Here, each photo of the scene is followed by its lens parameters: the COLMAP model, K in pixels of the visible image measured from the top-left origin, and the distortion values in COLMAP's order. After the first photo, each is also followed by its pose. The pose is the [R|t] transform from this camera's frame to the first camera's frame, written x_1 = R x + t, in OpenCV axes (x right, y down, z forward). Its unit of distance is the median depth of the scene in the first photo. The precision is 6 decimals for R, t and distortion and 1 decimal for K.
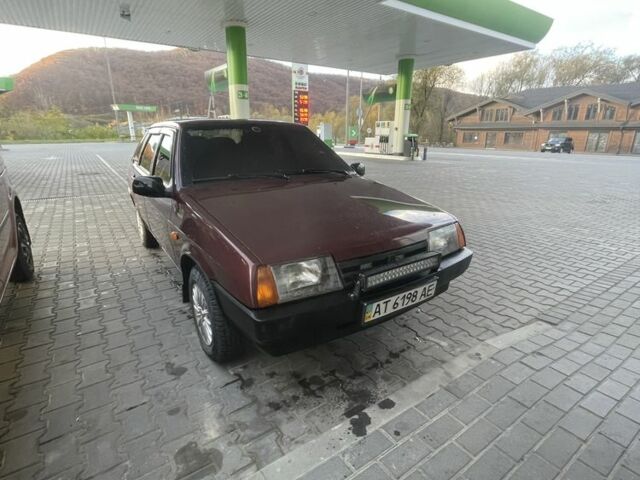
lens RADIAL K [[354.3, 0, 318.6], [0, 354.3, 239.7], [0, 0, 1]] dist [0.003443, 0.000121]
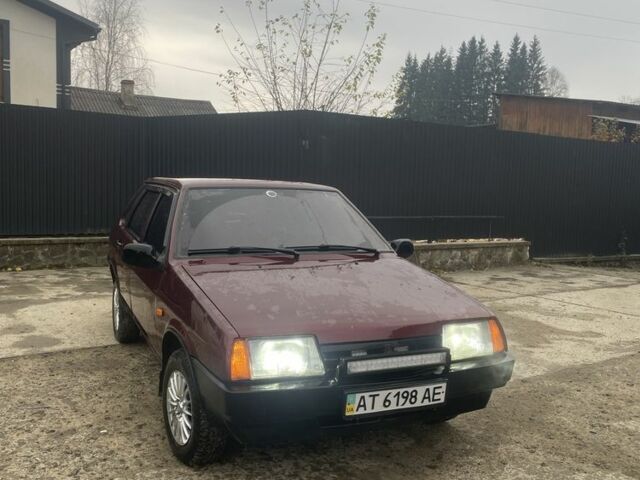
lens RADIAL K [[649.3, 0, 319.2], [0, 649.3, 238.4], [0, 0, 1]] dist [0.110102, 0.000000]
pose [[0.985534, 0.049462, -0.162097, 0.298590], [-0.080836, 0.977843, -0.193101, 0.114754], [0.148954, 0.203410, 0.967697, -0.683721]]
